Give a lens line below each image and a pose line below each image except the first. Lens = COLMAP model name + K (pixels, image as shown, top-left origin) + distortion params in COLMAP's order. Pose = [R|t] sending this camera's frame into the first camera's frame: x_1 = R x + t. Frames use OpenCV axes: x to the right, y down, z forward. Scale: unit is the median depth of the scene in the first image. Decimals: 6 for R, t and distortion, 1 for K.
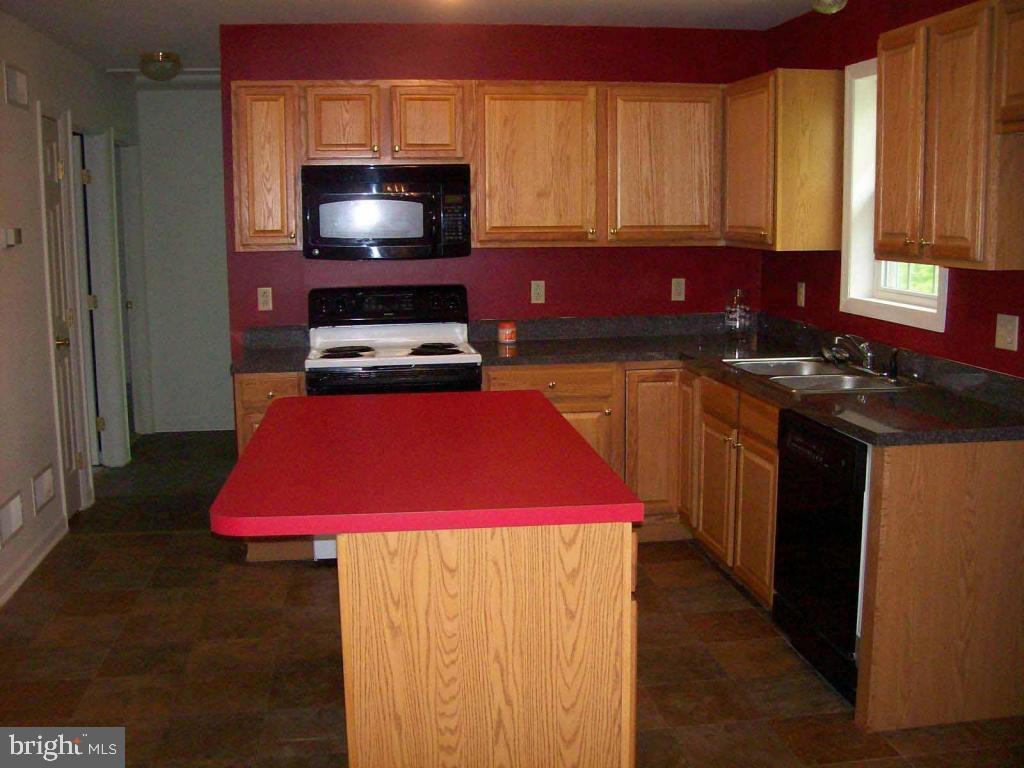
lens RADIAL K [[1082.6, 0, 519.2], [0, 1082.6, 385.5], [0, 0, 1]] dist [-0.117128, 0.000000]
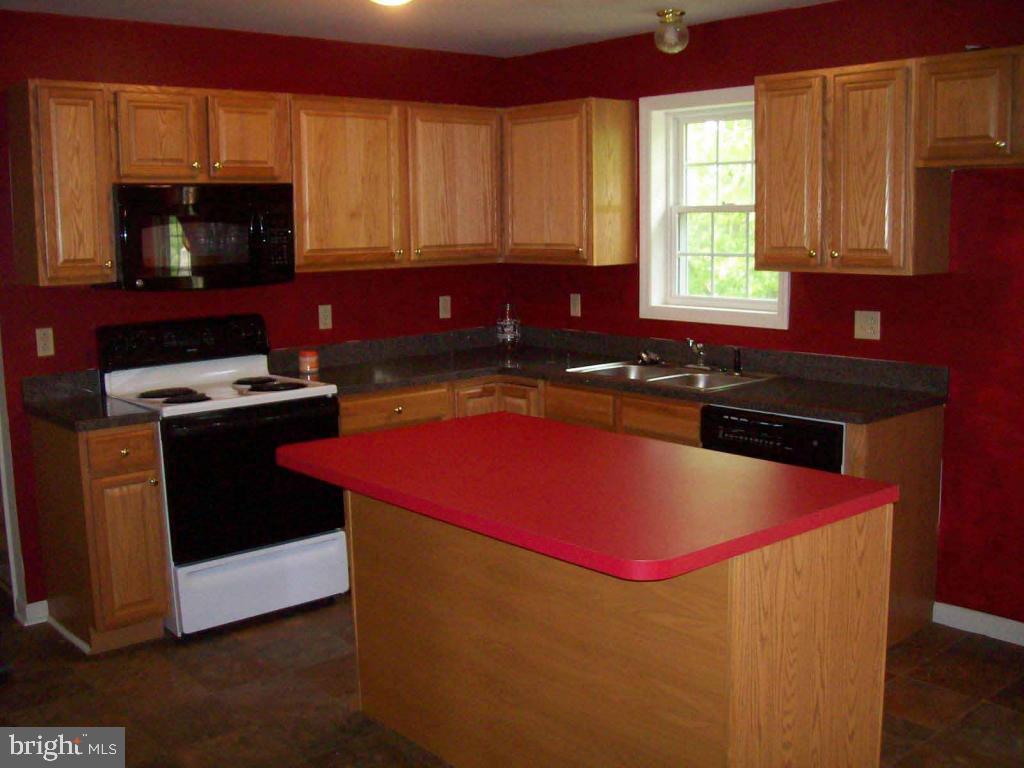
lens RADIAL K [[1082.6, 0, 514.0], [0, 1082.6, 380.3], [0, 0, 1]] dist [-0.117128, 0.000000]
pose [[0.840175, -0.082443, 0.536012, -0.399535], [0.093712, 0.995580, 0.006239, -0.023298], [-0.534157, 0.044989, 0.844187, 0.121215]]
